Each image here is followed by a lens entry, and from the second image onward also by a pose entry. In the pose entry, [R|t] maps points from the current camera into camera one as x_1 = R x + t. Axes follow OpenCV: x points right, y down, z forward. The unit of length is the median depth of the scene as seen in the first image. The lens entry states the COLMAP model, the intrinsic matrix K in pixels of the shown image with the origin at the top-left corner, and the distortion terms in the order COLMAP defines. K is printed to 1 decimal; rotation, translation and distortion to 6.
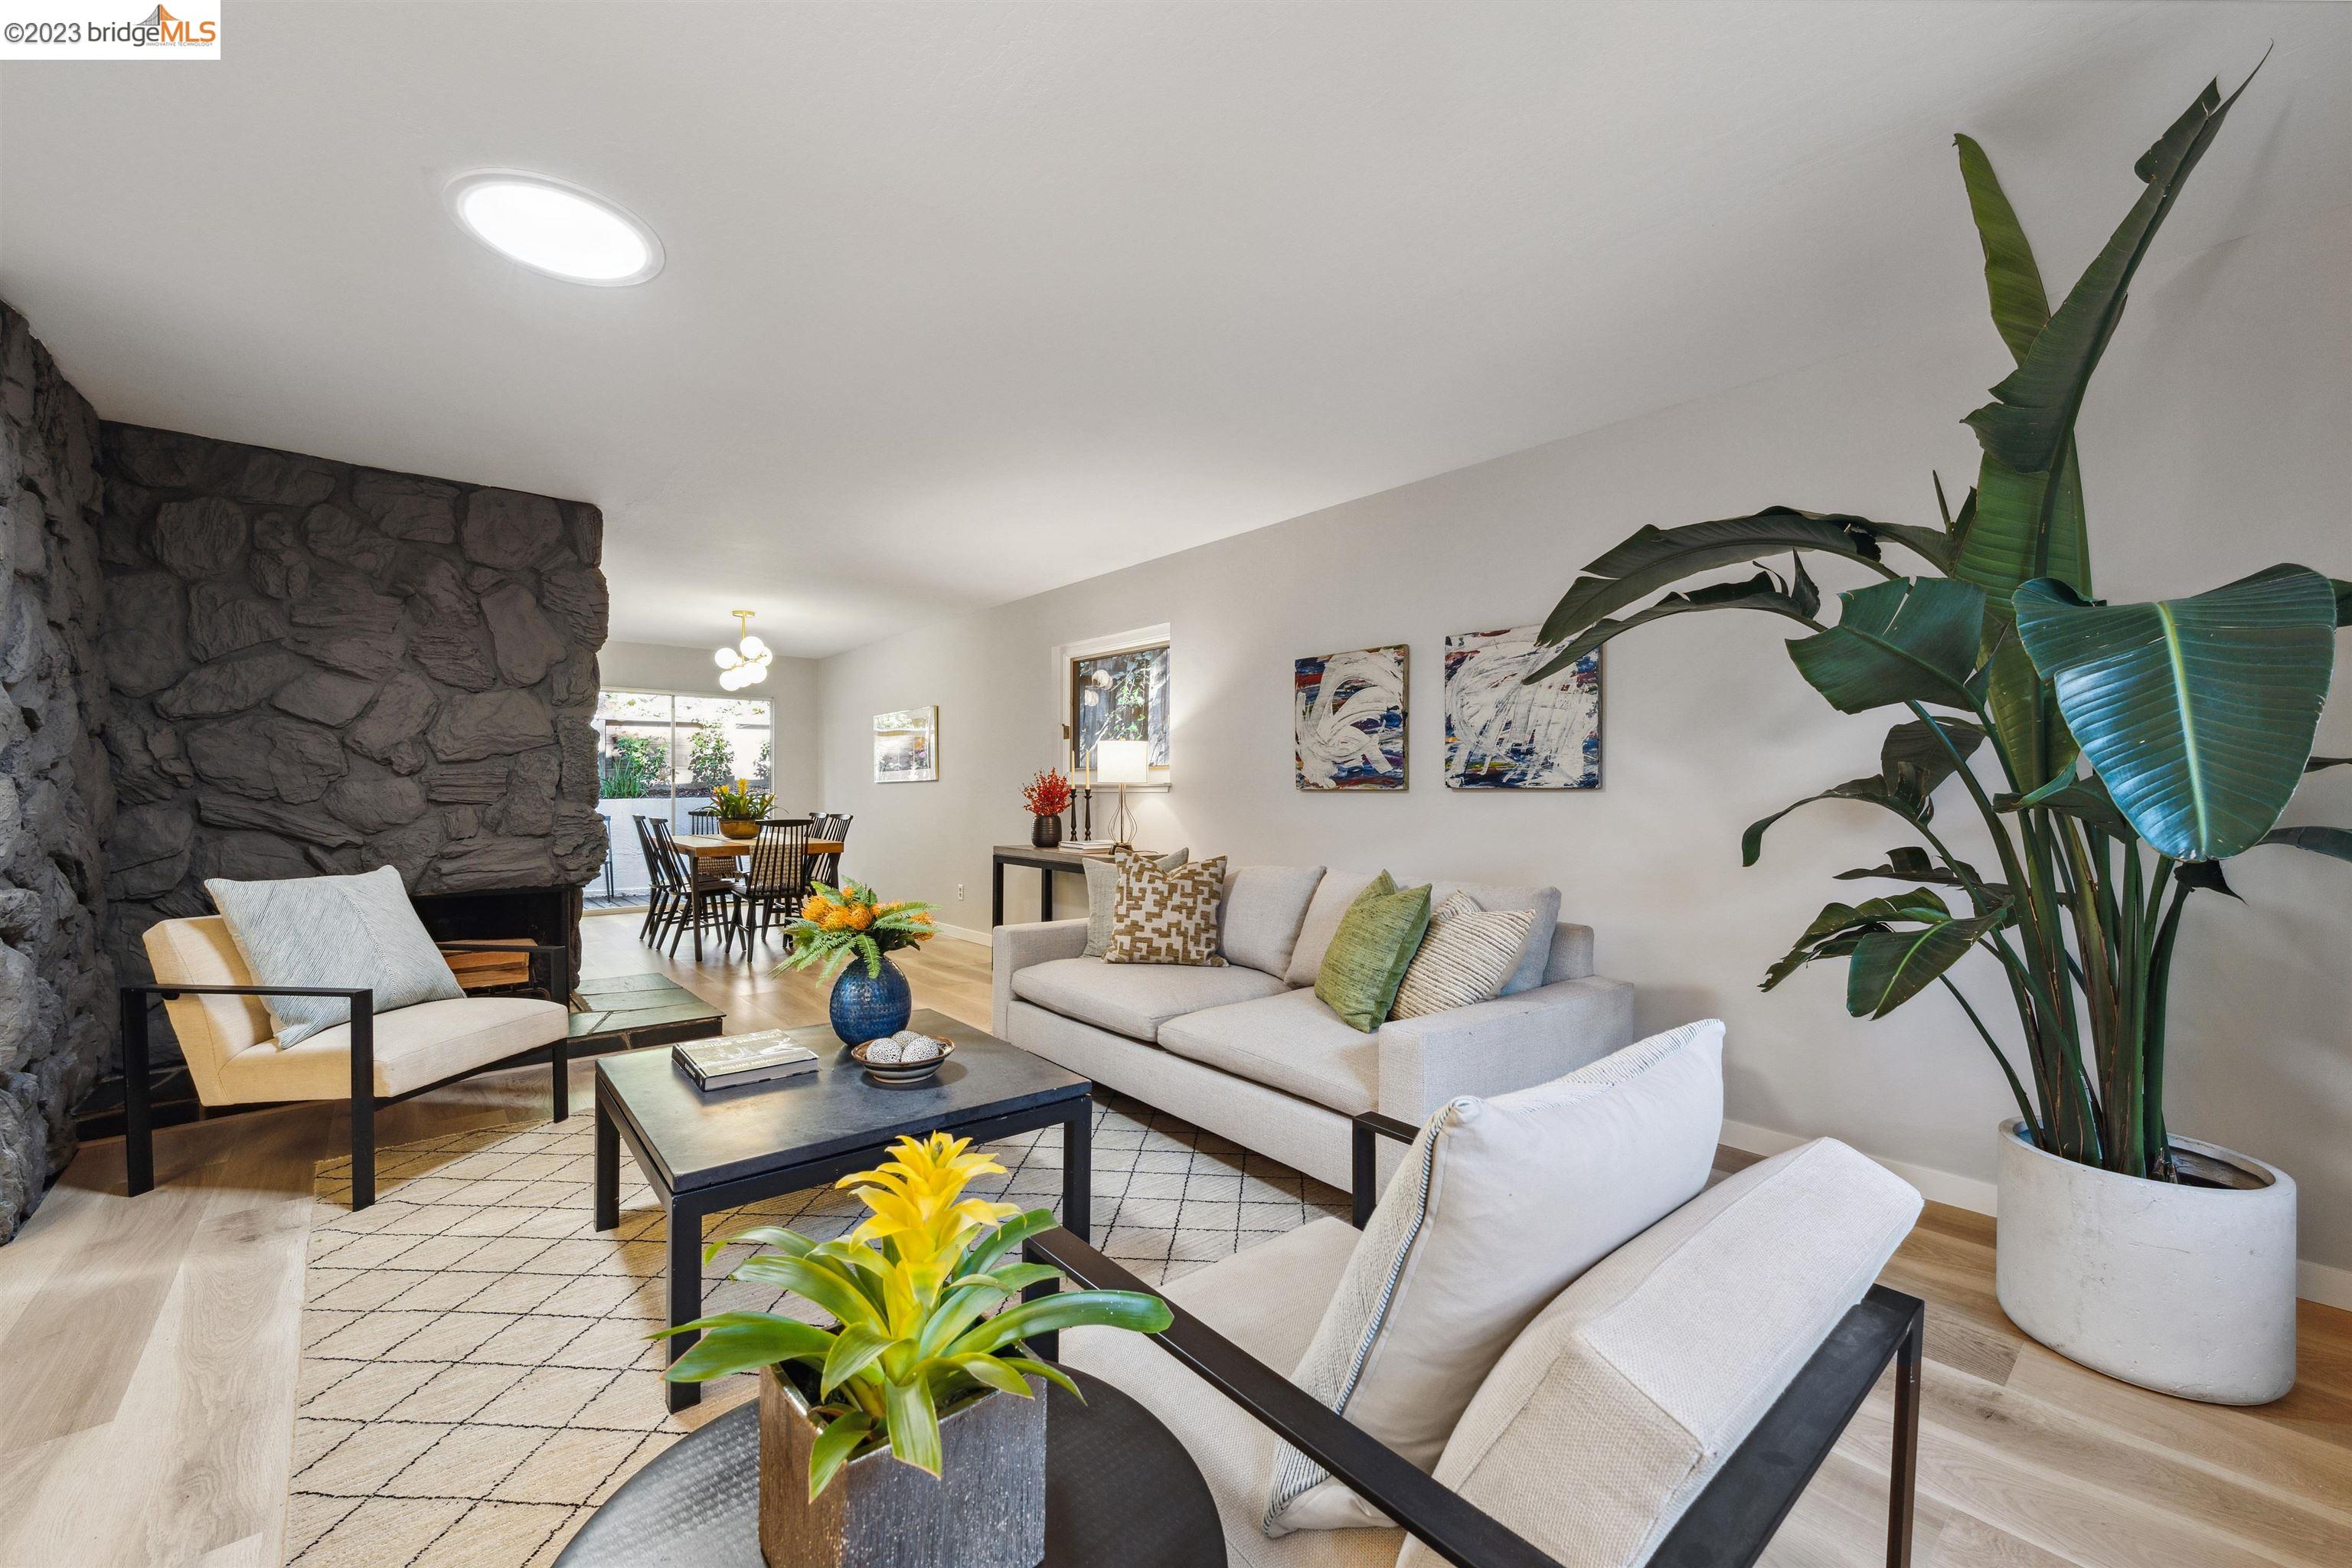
lens RADIAL K [[934.7, 0, 1179.6], [0, 934.7, 797.7], [0, 0, 1]] dist [-0.004446, -0.000483]
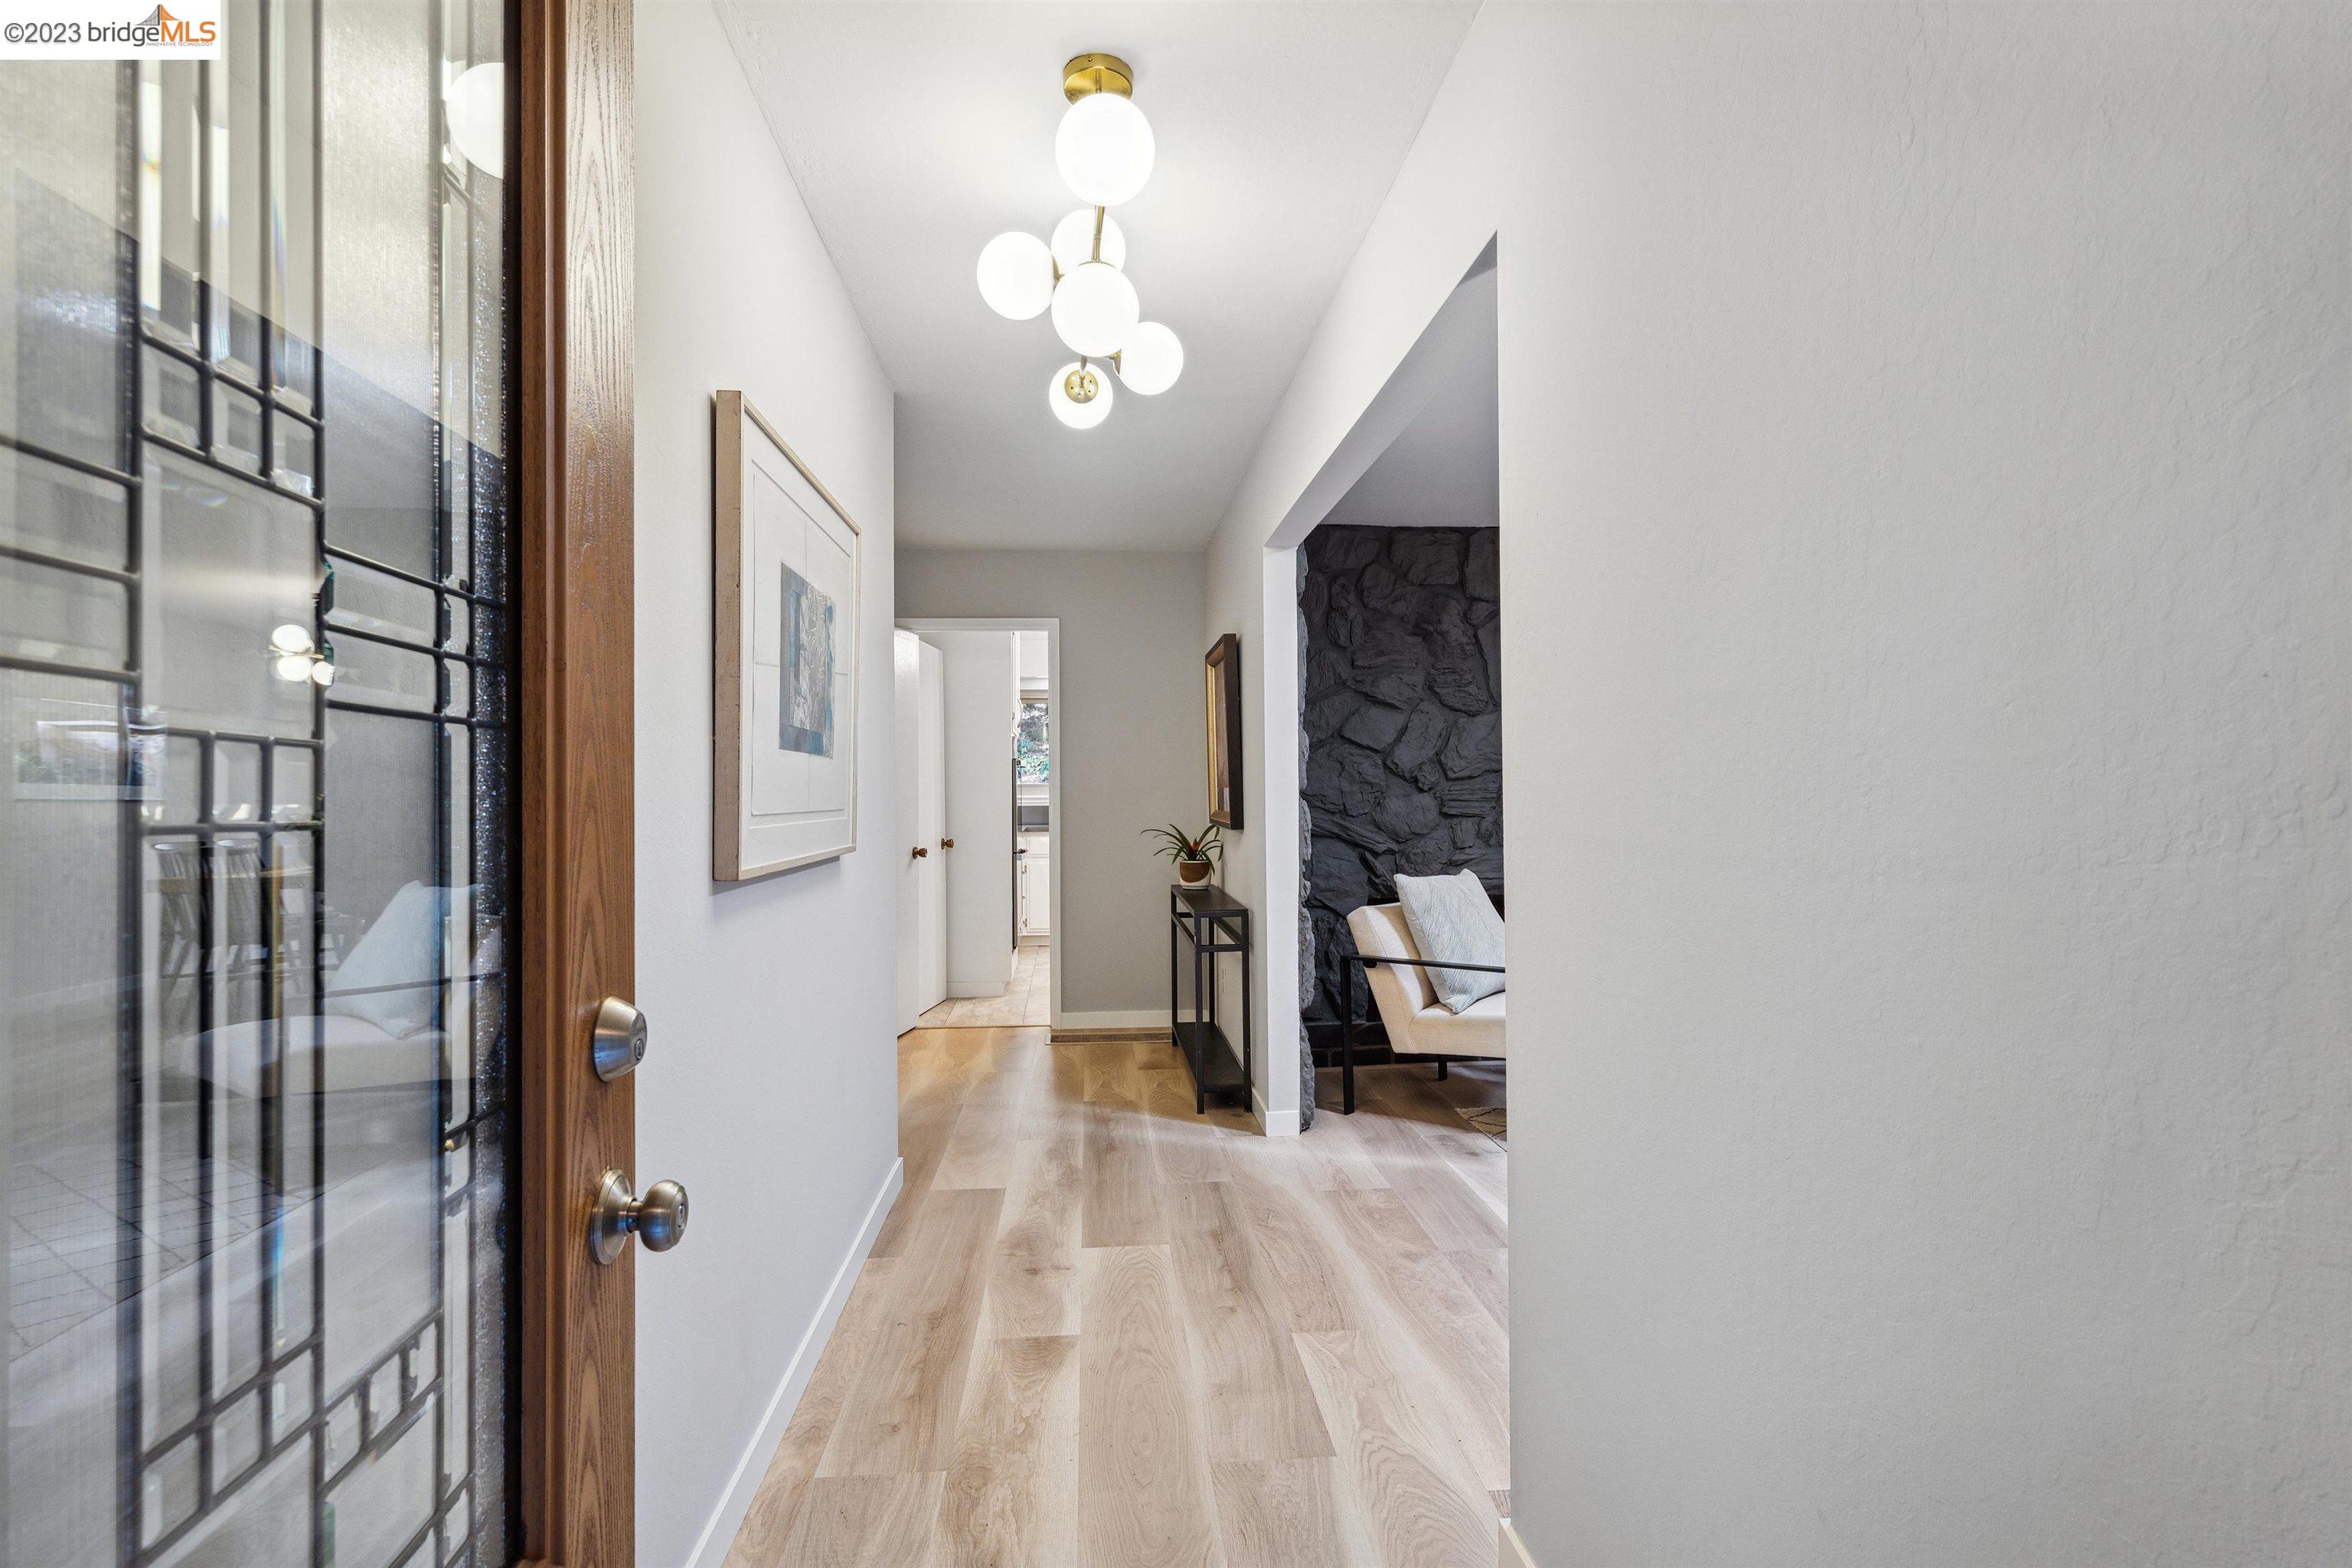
lens RADIAL K [[1204.9, 0, 1165.5], [0, 1204.9, 785.5], [0, 0, 1]] dist [0.021934, 0.000046]
pose [[0.817414, -0.013662, -0.575889, -0.251066], [0.002993, 0.999806, -0.019471, -0.003664], [0.576043, 0.014193, 0.817296, -0.404729]]
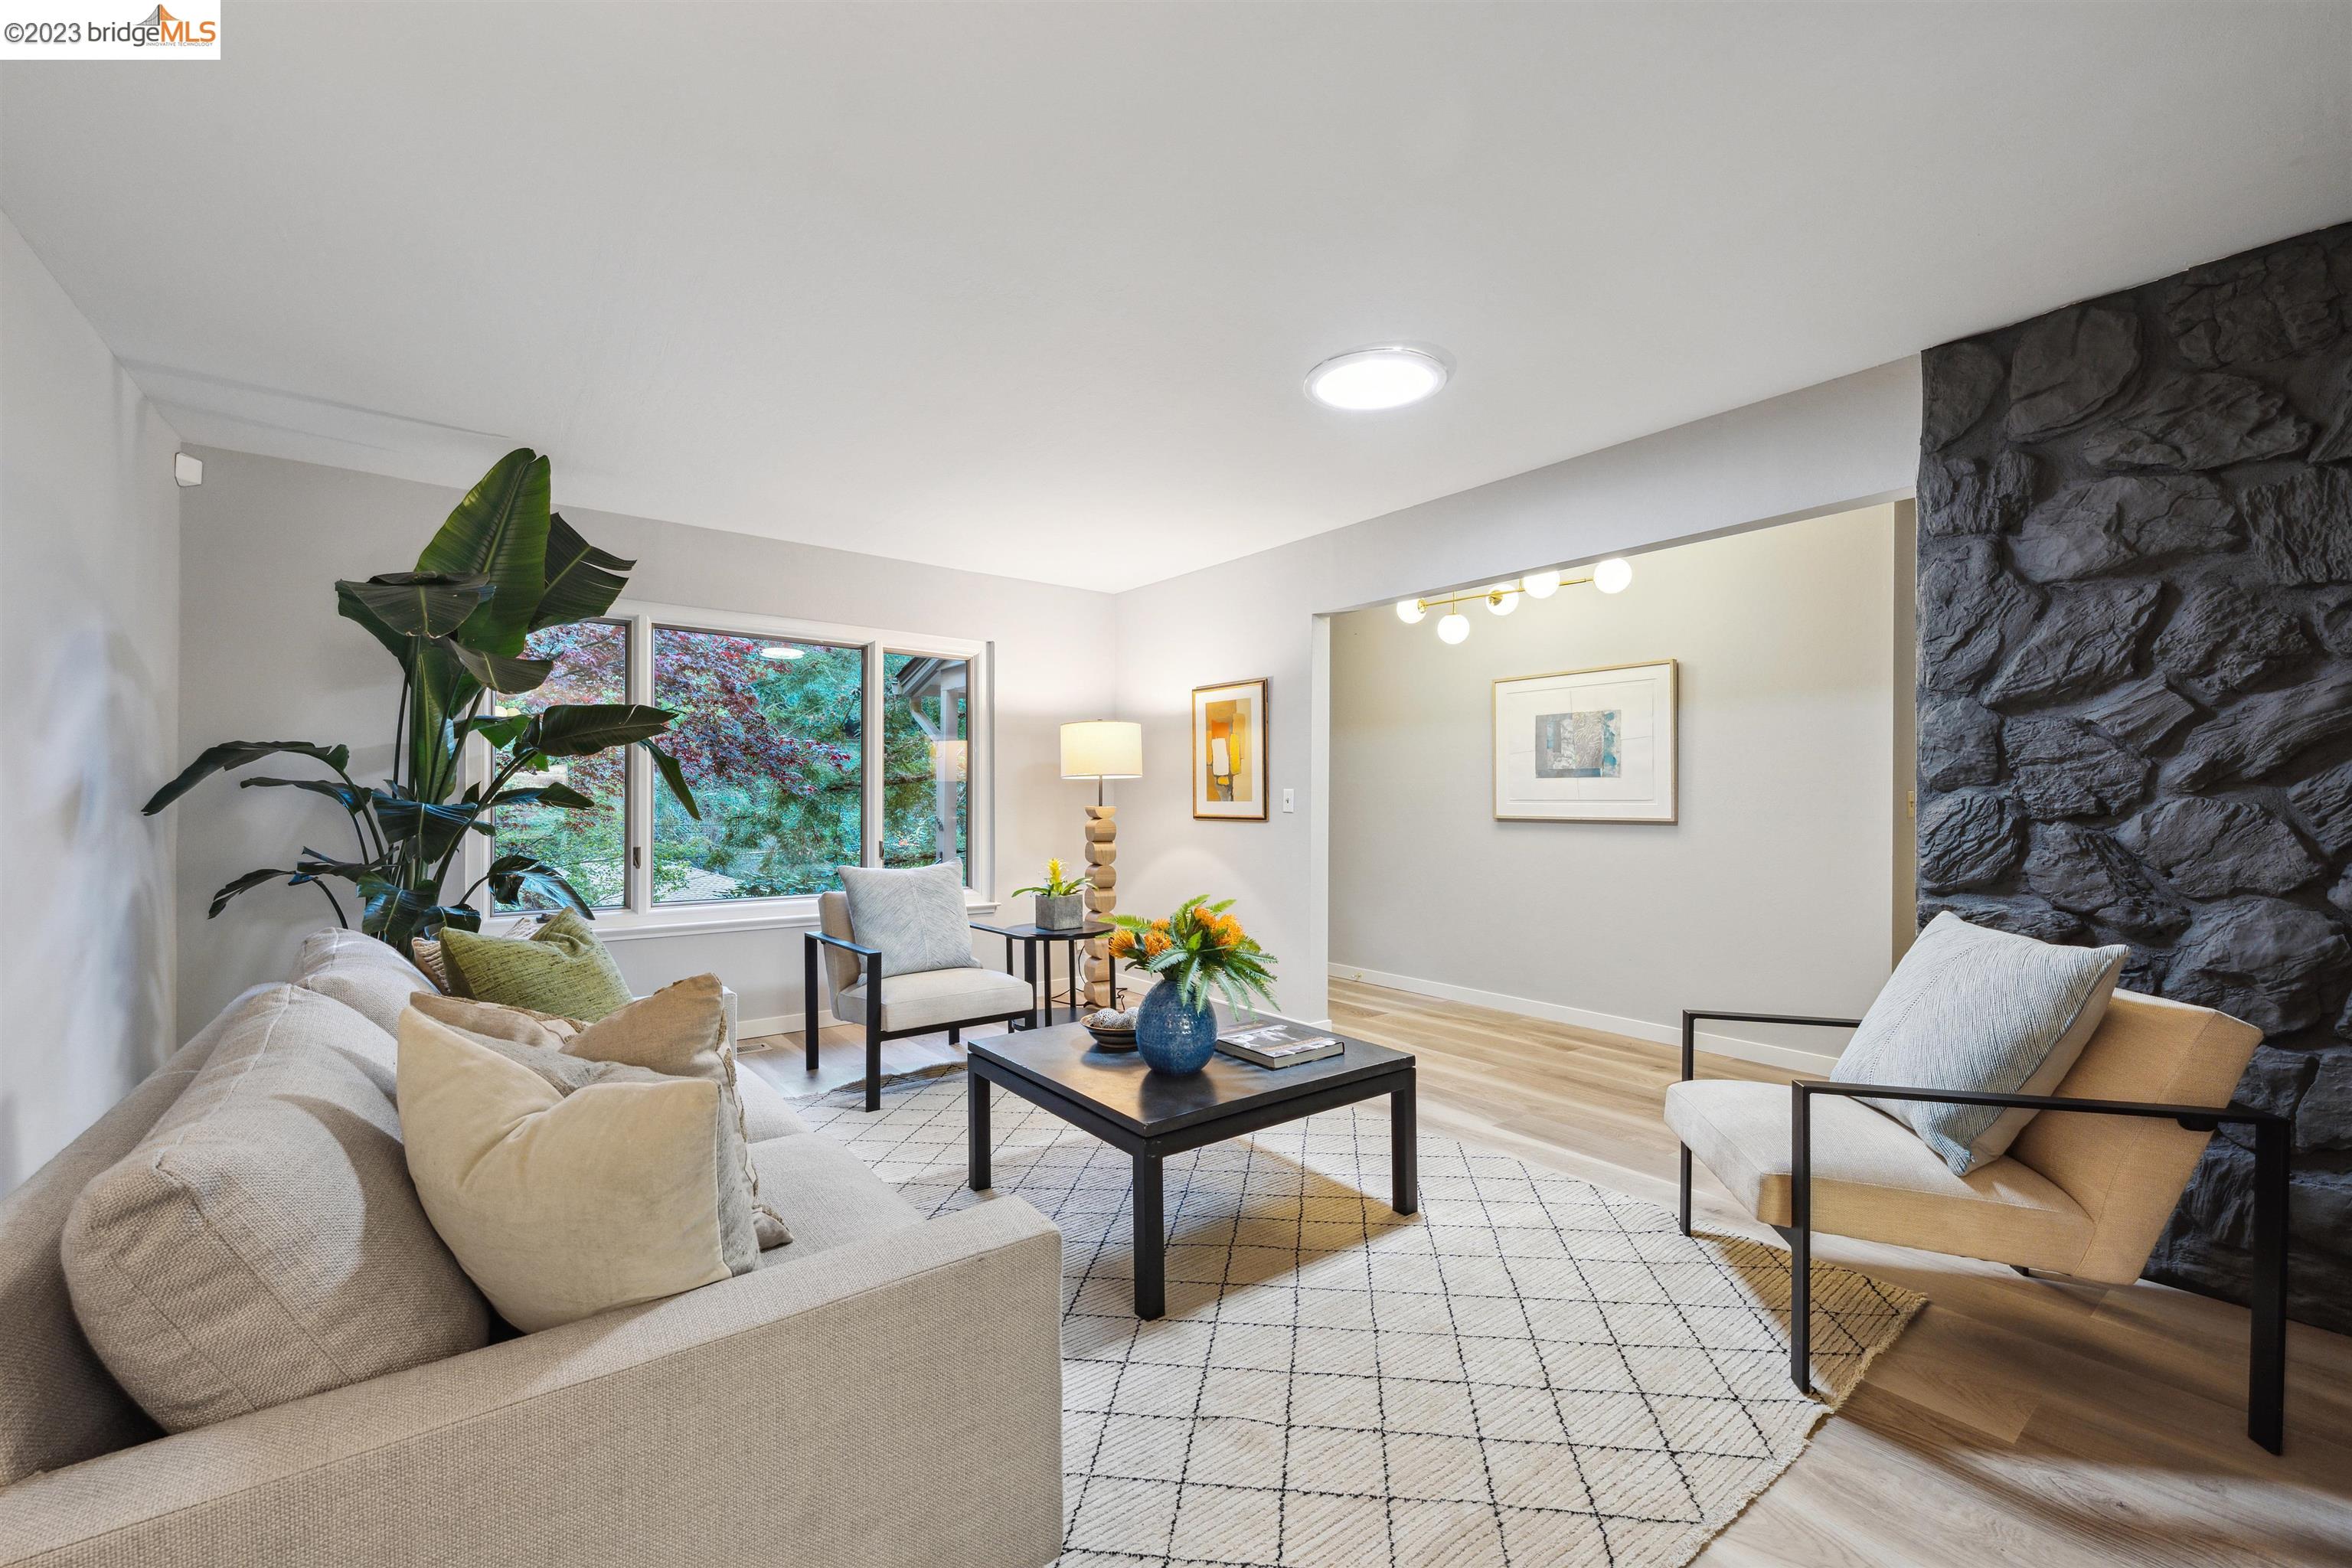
lens RADIAL K [[934.7, 0, 1163.5], [0, 934.7, 793.3], [0, 0, 1]] dist [-0.004446, -0.000483]
pose [[-0.999365, -0.003494, 0.035465, -0.253509], [-0.003322, 0.999982, 0.004909, -0.016343], [-0.035482, 0.004788, -0.999359, 1.374860]]
